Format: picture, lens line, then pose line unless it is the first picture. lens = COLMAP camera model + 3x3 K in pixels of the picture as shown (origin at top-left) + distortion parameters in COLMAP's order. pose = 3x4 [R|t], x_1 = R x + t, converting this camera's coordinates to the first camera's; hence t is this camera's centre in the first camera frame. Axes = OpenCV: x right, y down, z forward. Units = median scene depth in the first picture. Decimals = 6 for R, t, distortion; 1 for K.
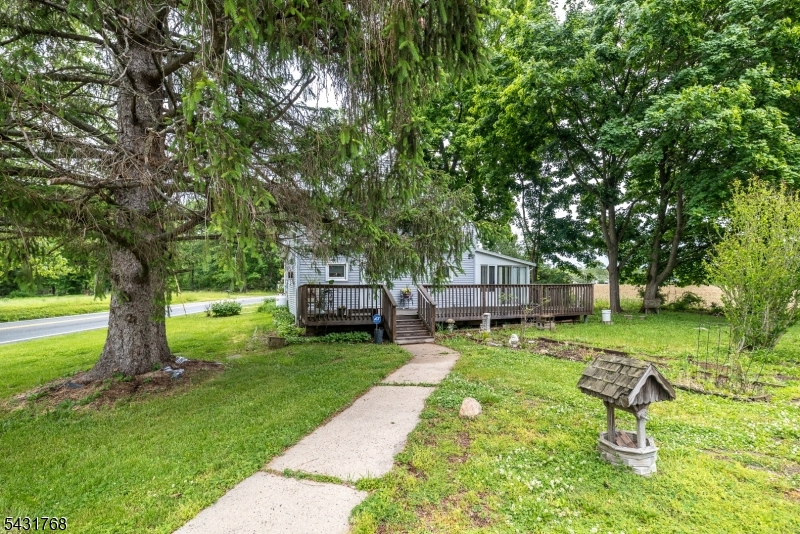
lens RADIAL K [[349.7, 0, 400.7], [0, 349.7, 263.3], [0, 0, 1]] dist [0.002729, 0.000293]
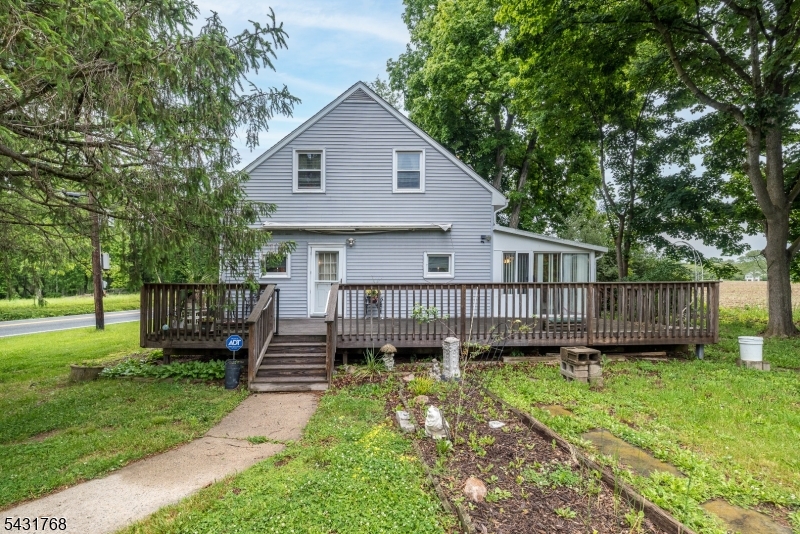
lens RADIAL K [[327.7, 0, 399.7], [0, 327.7, 274.8], [0, 0, 1]] dist [-0.000116, -0.000365]
pose [[0.948611, -0.011422, -0.316239, 0.178177], [0.022518, 0.999252, 0.031453, 0.017104], [0.315643, -0.036958, 0.948158, 0.279984]]
